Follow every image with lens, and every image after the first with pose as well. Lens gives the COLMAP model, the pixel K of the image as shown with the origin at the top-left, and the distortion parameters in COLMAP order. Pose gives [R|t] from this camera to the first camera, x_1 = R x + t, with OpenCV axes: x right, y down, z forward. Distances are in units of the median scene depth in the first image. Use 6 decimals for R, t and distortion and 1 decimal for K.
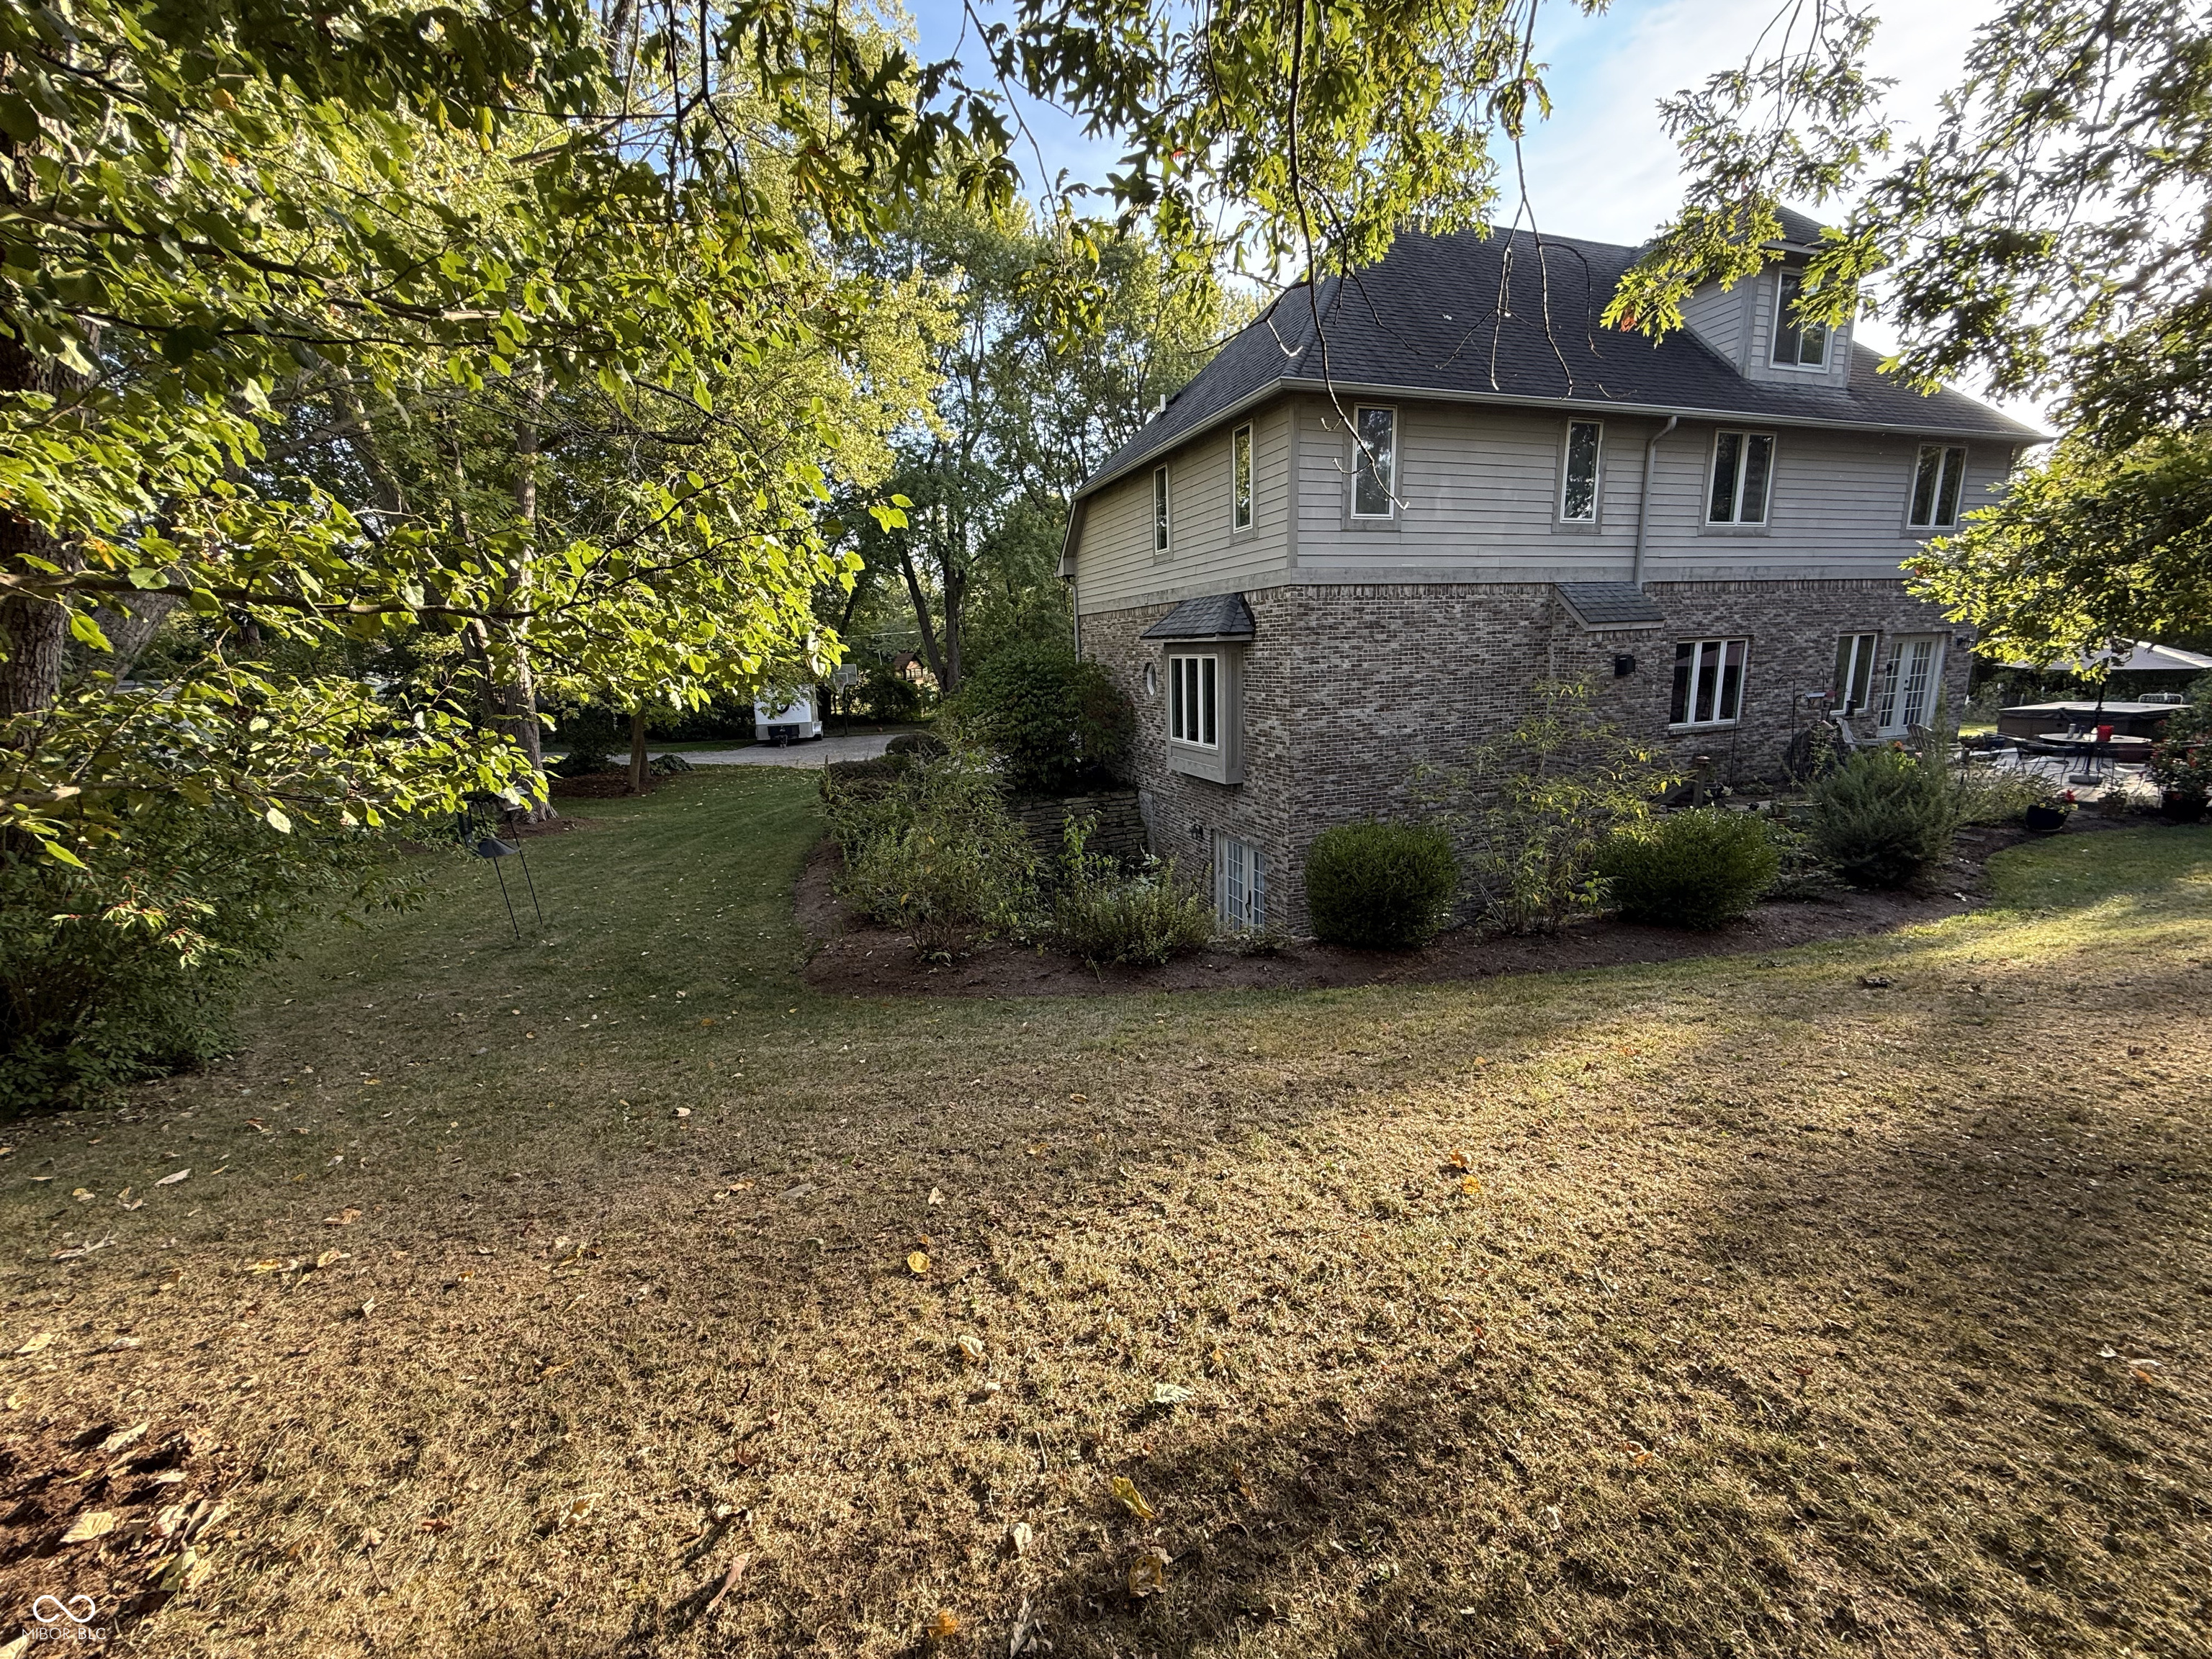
lens RADIAL K [[887.2, 0, 1095.7], [0, 887.2, 826.4], [0, 0, 1]] dist [-0.000035, 0.000118]
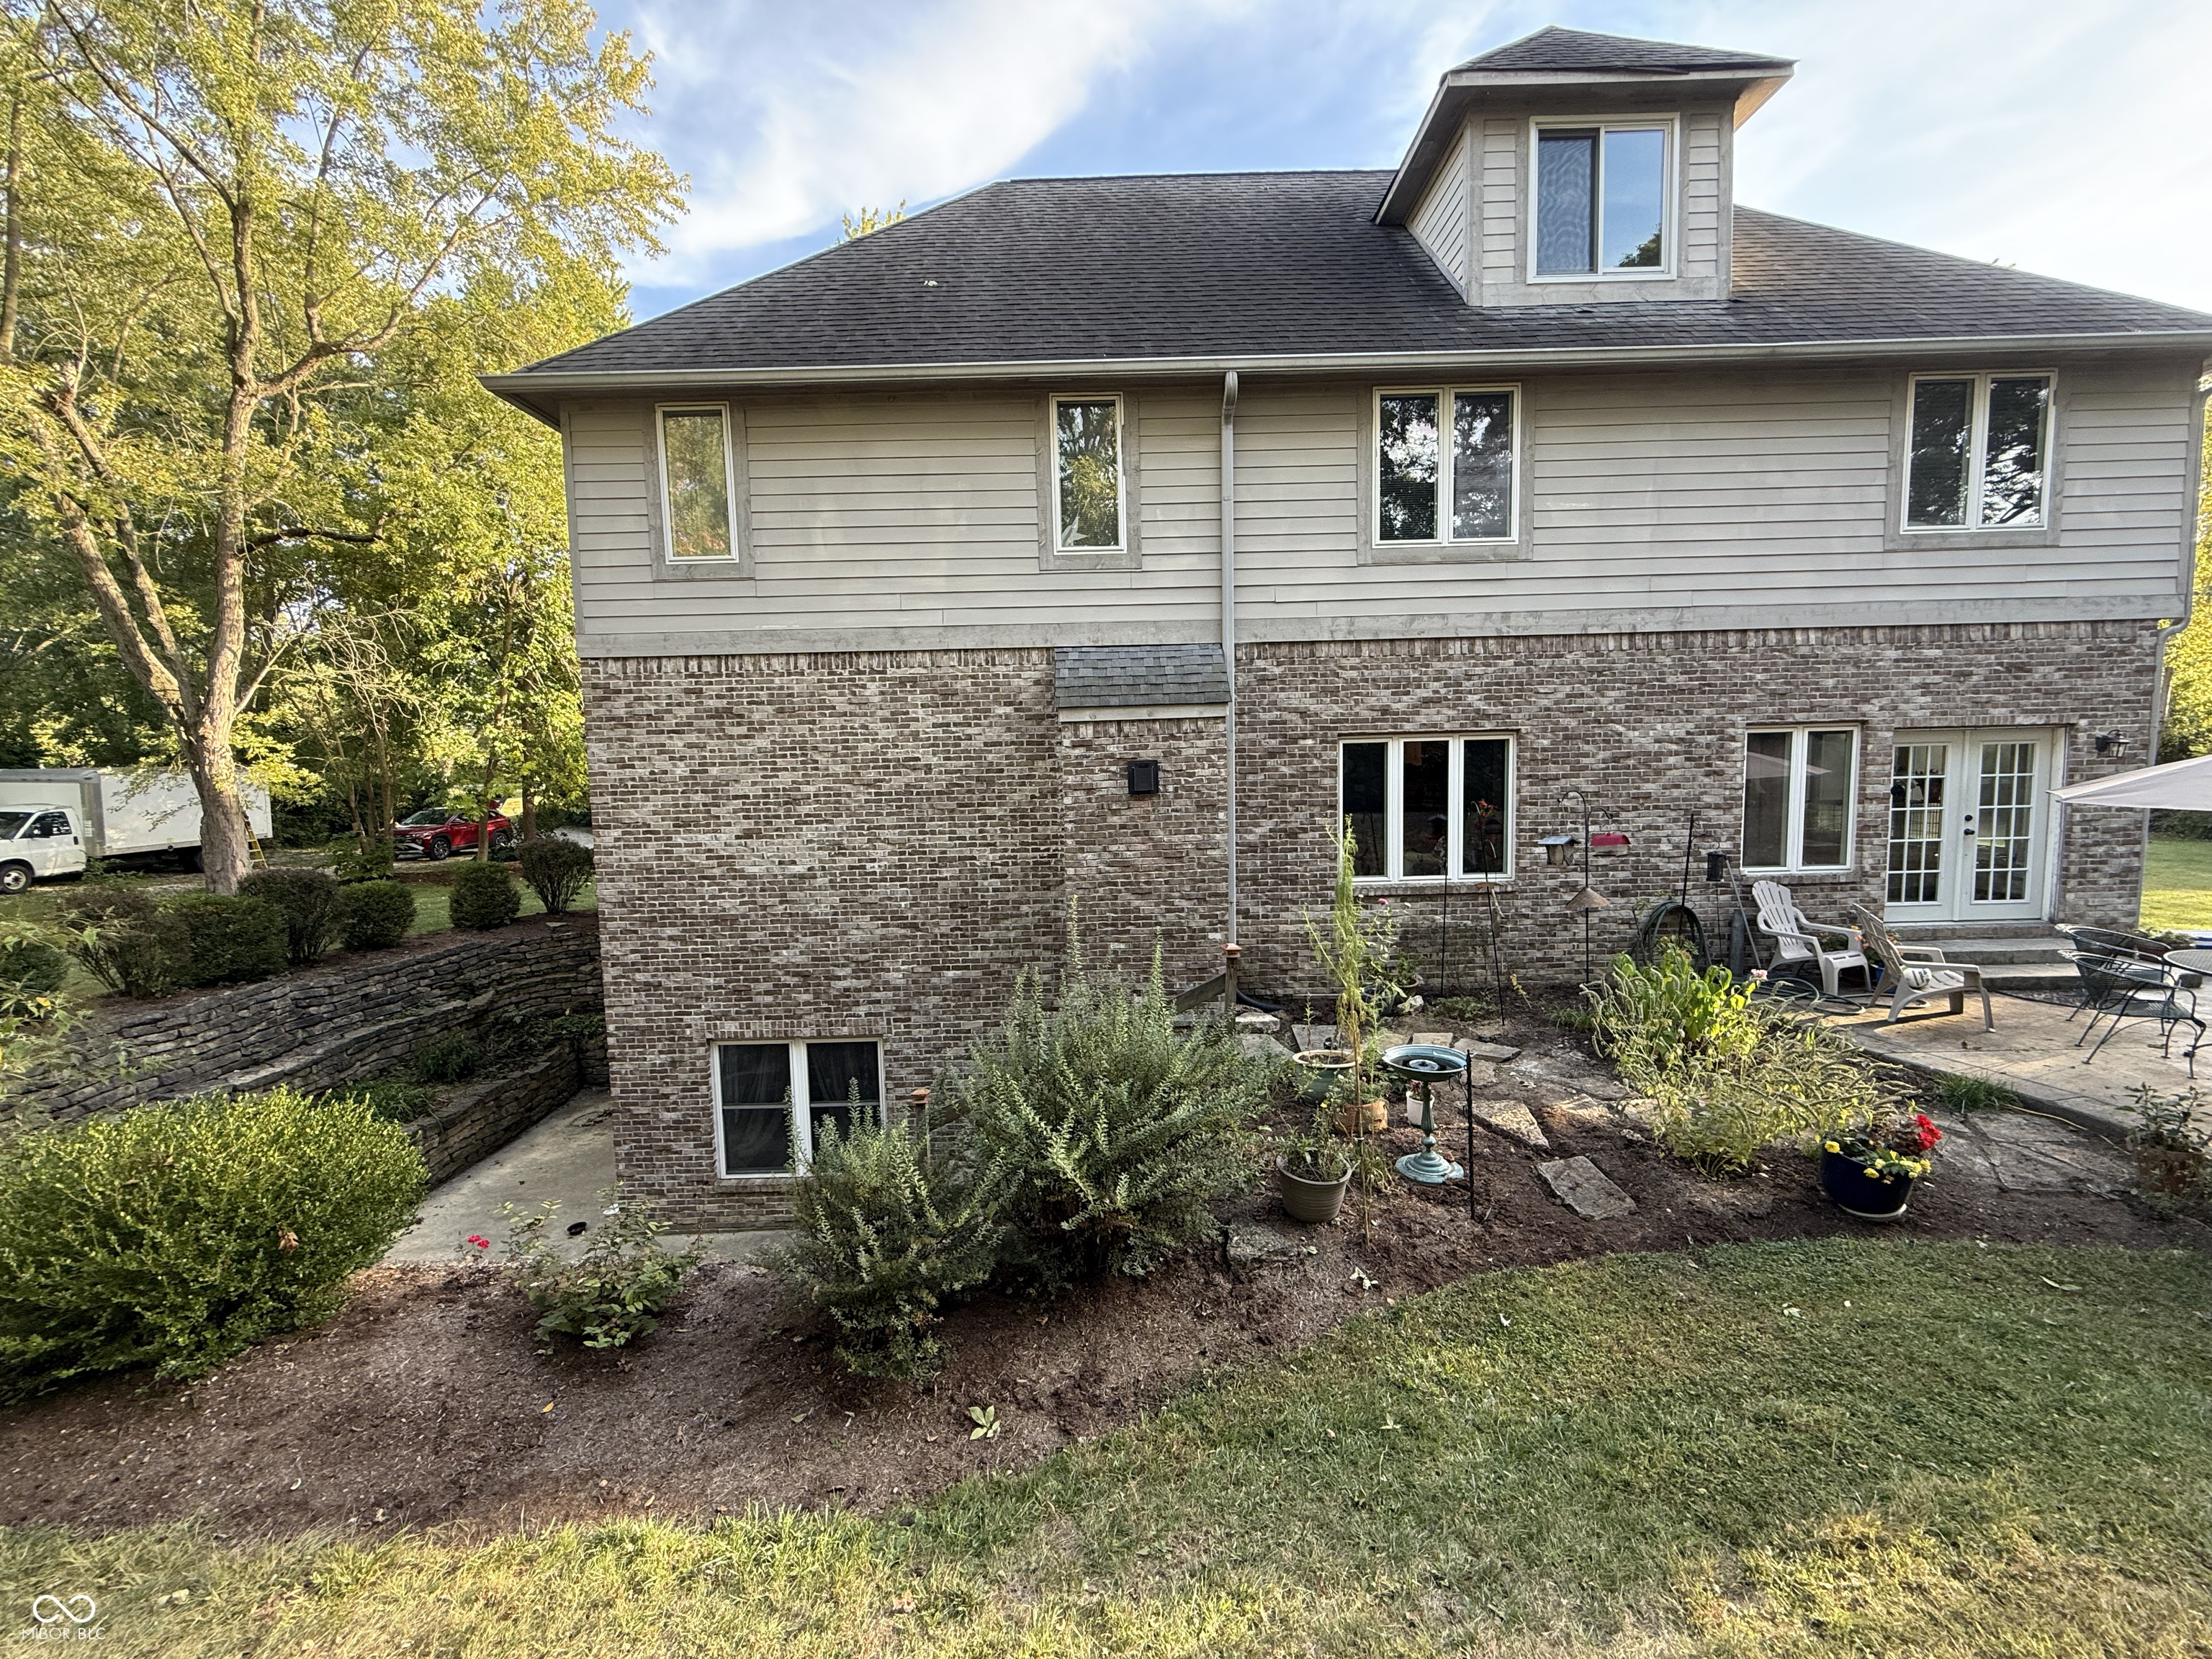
lens RADIAL K [[887.2, 0, 1105.2], [0, 887.2, 826.1], [0, 0, 1]] dist [-0.000035, 0.000118]
pose [[0.942048, 0.036890, -0.333444, 0.793850], [-0.072479, 0.992842, -0.094926, -0.093490], [0.327555, 0.113593, 0.937979, 0.446753]]
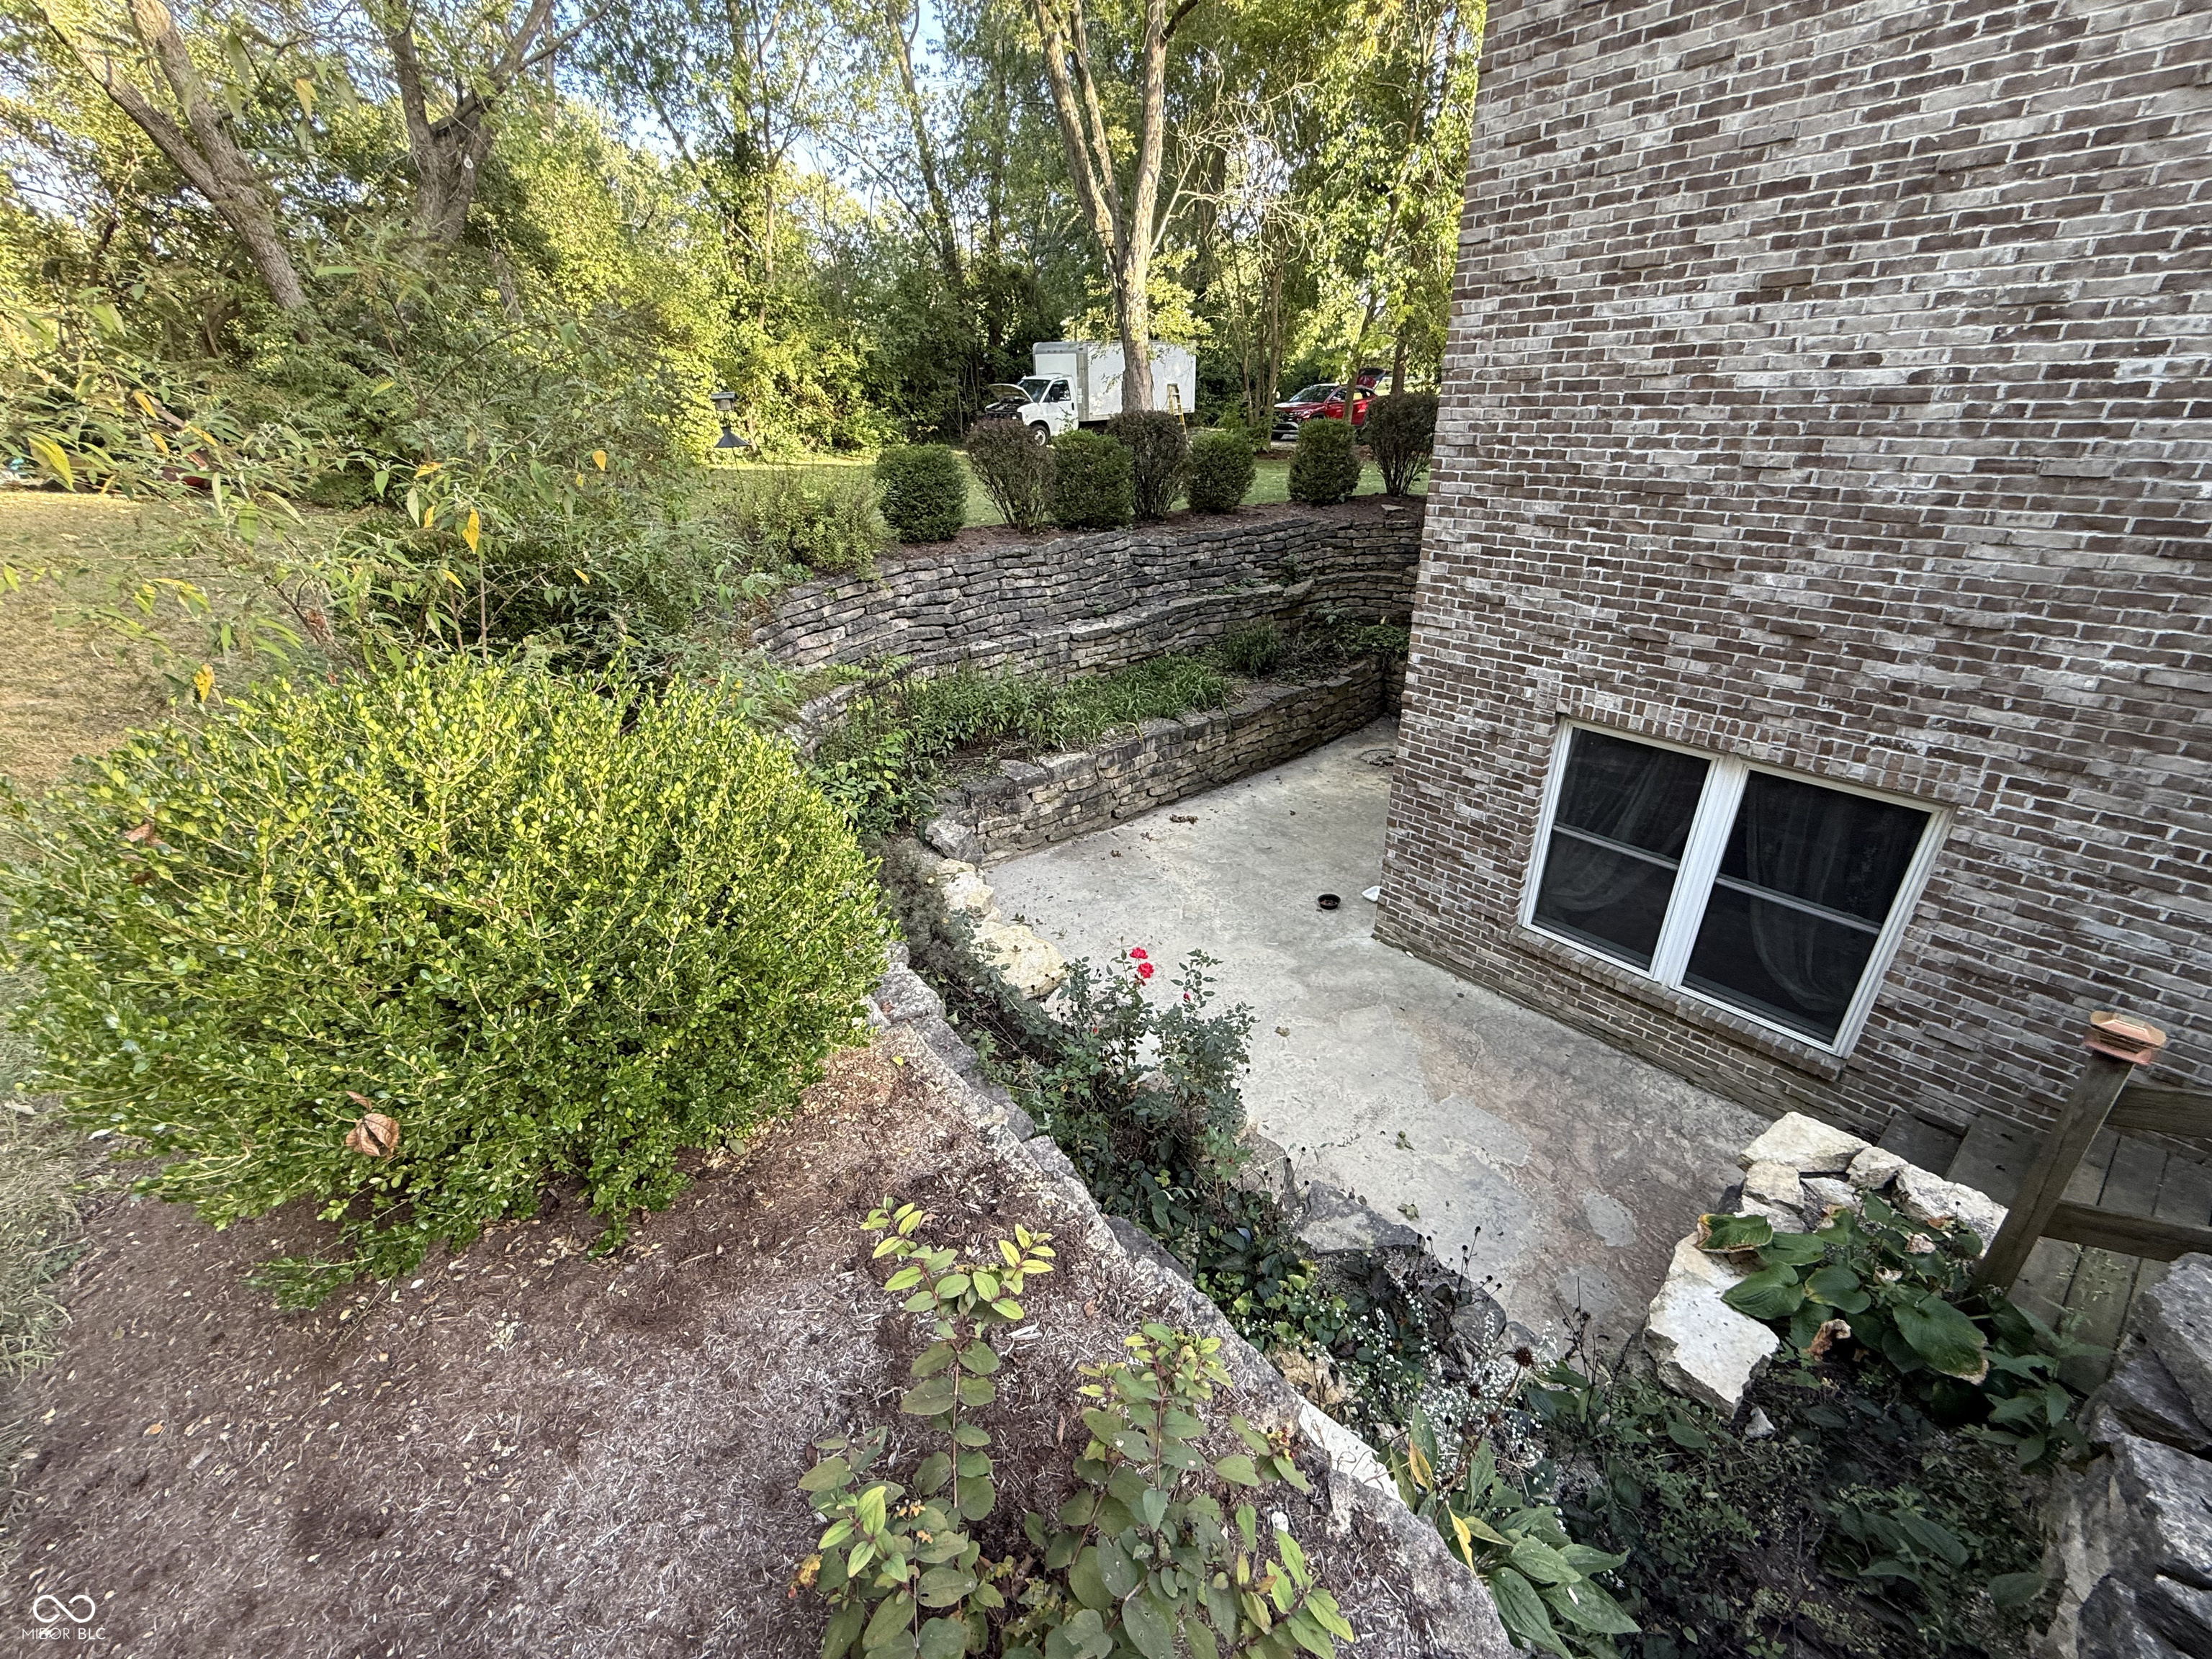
lens RADIAL K [[887.2, 0, 1091.5], [0, 887.2, 831.0], [0, 0, 1]] dist [-0.000035, 0.000118]
pose [[0.330361, 0.440776, -0.834612, 0.567252], [-0.155387, 0.897593, 0.412531, -0.056530], [0.930976, -0.006596, 0.365021, 0.668667]]
